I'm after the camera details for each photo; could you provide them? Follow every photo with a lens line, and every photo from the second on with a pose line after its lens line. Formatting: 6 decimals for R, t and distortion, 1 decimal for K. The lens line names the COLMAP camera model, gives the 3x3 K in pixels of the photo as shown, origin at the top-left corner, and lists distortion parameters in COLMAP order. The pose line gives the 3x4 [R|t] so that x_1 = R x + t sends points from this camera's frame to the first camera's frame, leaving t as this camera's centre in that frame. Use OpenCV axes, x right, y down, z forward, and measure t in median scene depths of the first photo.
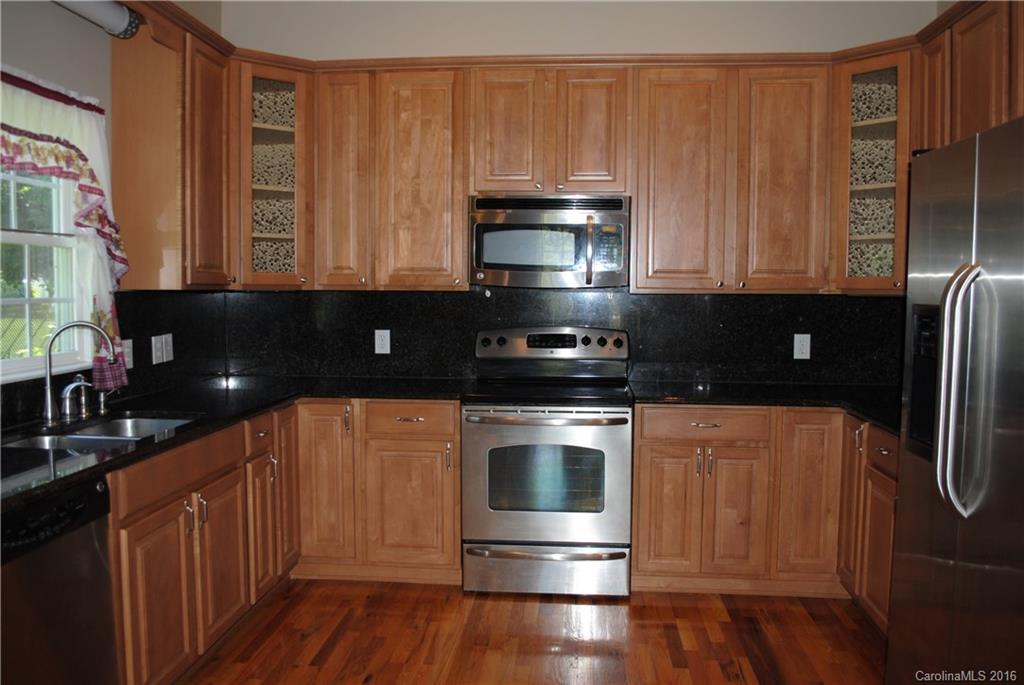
lens RADIAL K [[795.0, 0, 512.0], [0, 795.0, 342.5], [0, 0, 1]] dist [-0.040343, -0.005140]
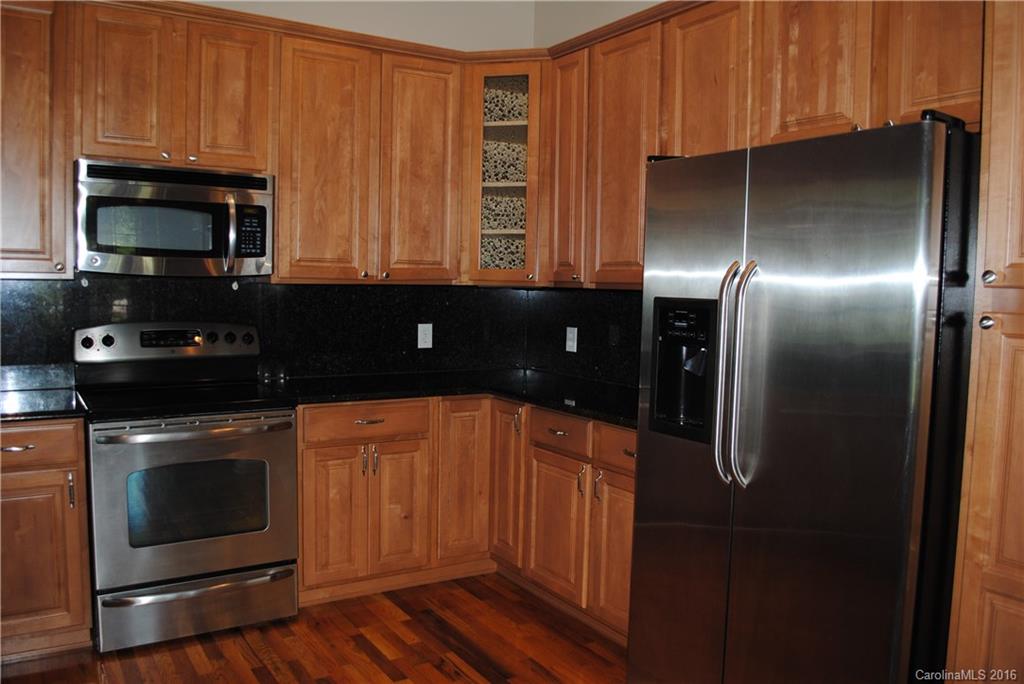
lens RADIAL K [[795.0, 0, 512.0], [0, 795.0, 342.0], [0, 0, 1]] dist [-0.040343, -0.005140]
pose [[0.821095, -0.034797, 0.569730, -0.149007], [0.025361, 0.999378, 0.024488, -0.010732], [-0.570228, -0.005658, 0.821467, 0.105121]]
